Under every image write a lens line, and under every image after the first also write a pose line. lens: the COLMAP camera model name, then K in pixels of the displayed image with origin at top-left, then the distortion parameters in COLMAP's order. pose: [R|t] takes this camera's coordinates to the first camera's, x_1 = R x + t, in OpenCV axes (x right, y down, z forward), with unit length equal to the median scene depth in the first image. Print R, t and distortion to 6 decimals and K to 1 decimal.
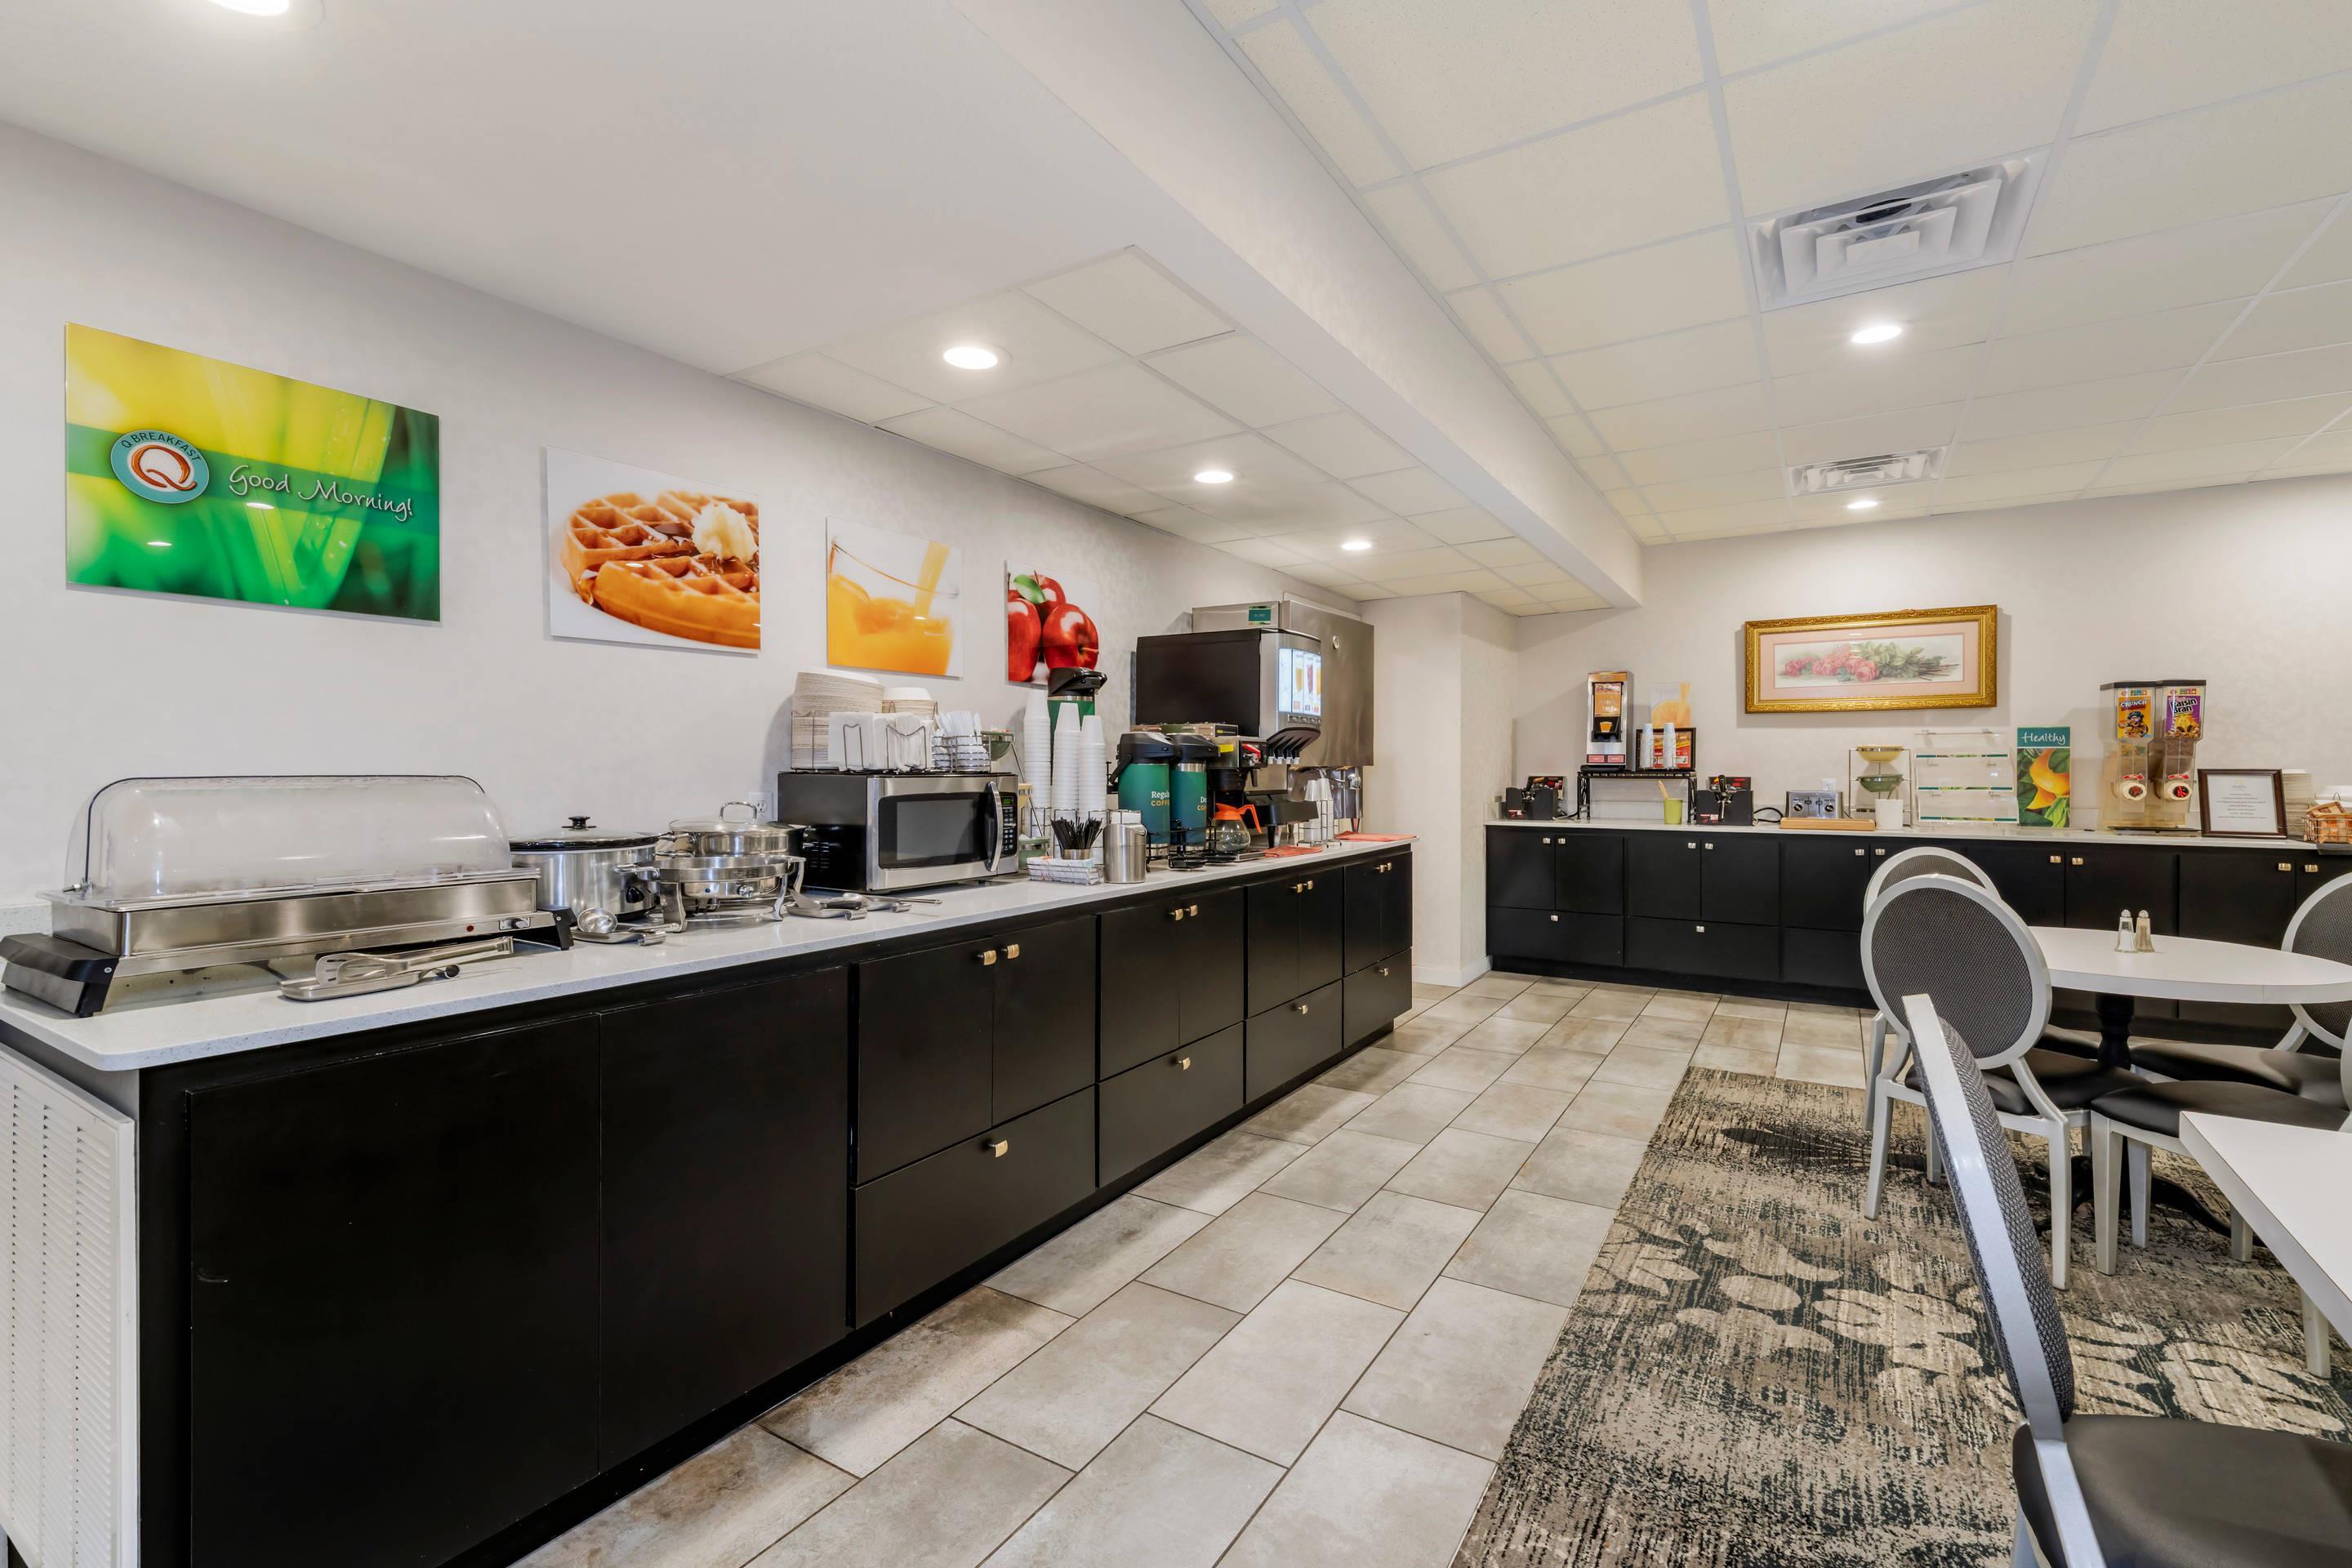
lens RADIAL K [[1025.7, 0, 1176.0], [0, 1025.7, 784.0], [0, 0, 1]] dist [-0.000426, -0.000020]
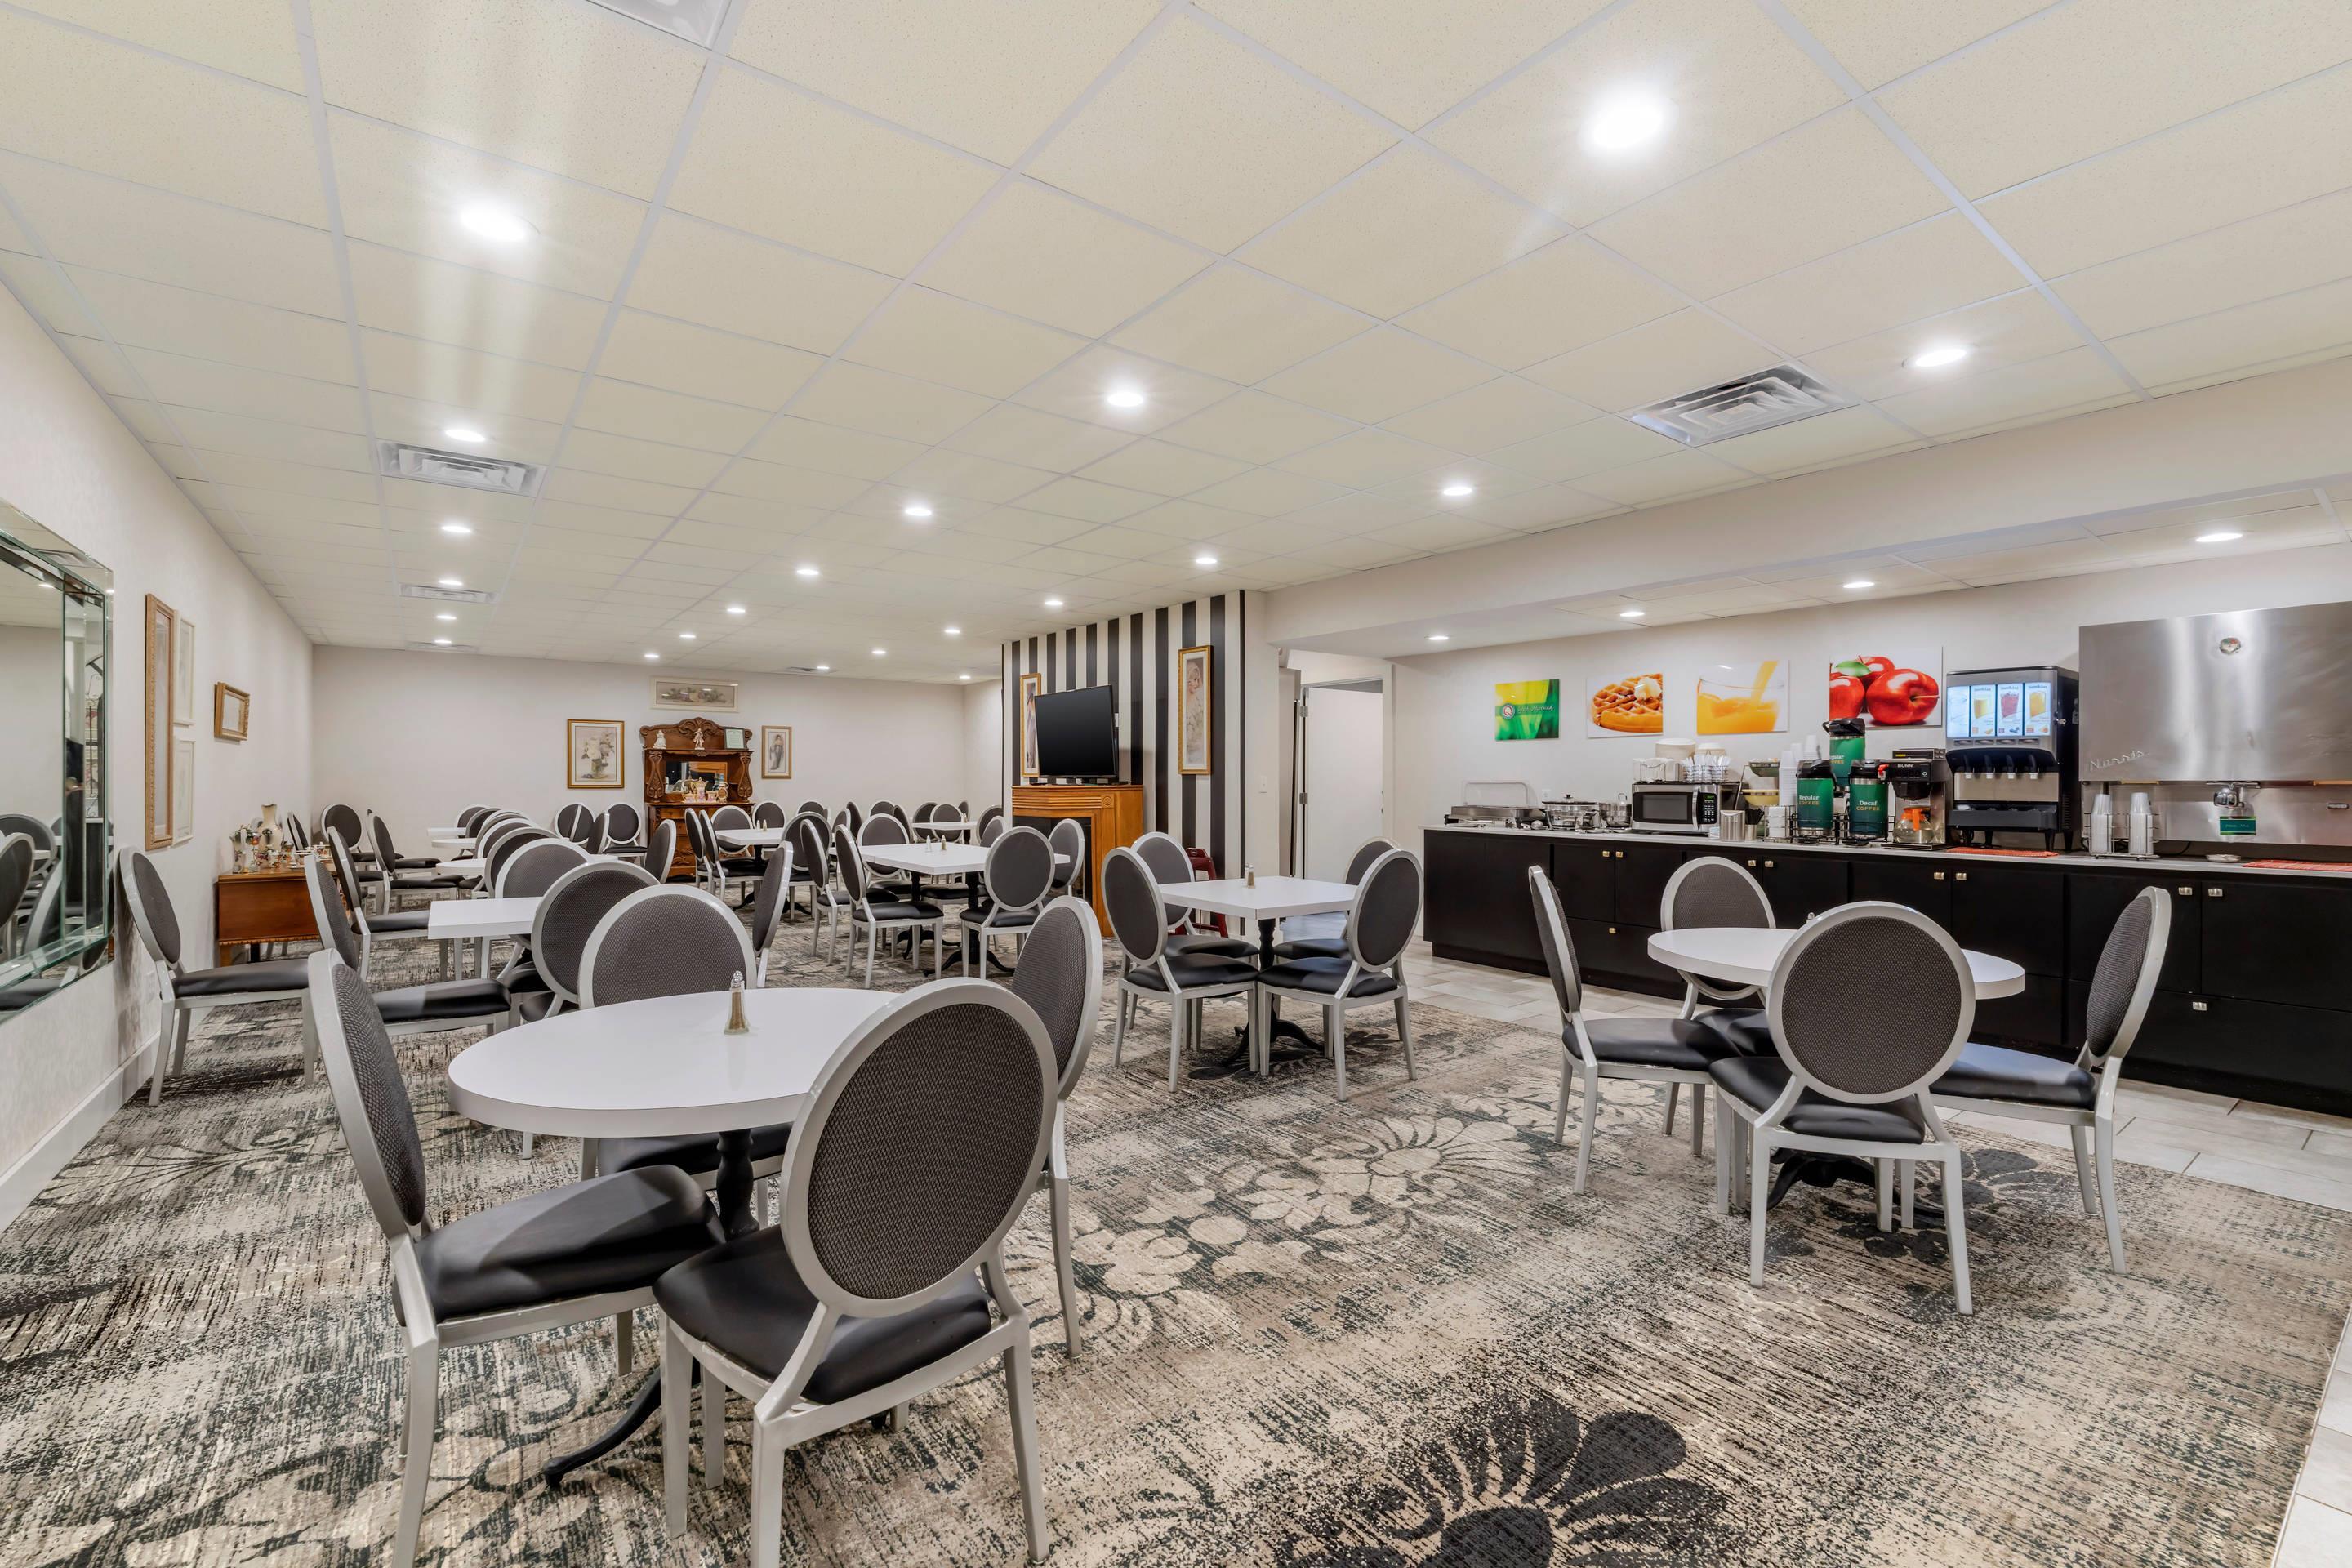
lens RADIAL K [[1025.7, 0, 1176.0], [0, 1025.7, 784.0], [0, 0, 1]] dist [-0.000426, -0.000020]
pose [[-0.357358, -0.003318, -0.933962, 2.304242], [-0.024813, 0.999674, 0.005943, 0.006125], [0.933638, 0.025298, -0.357324, 0.802609]]
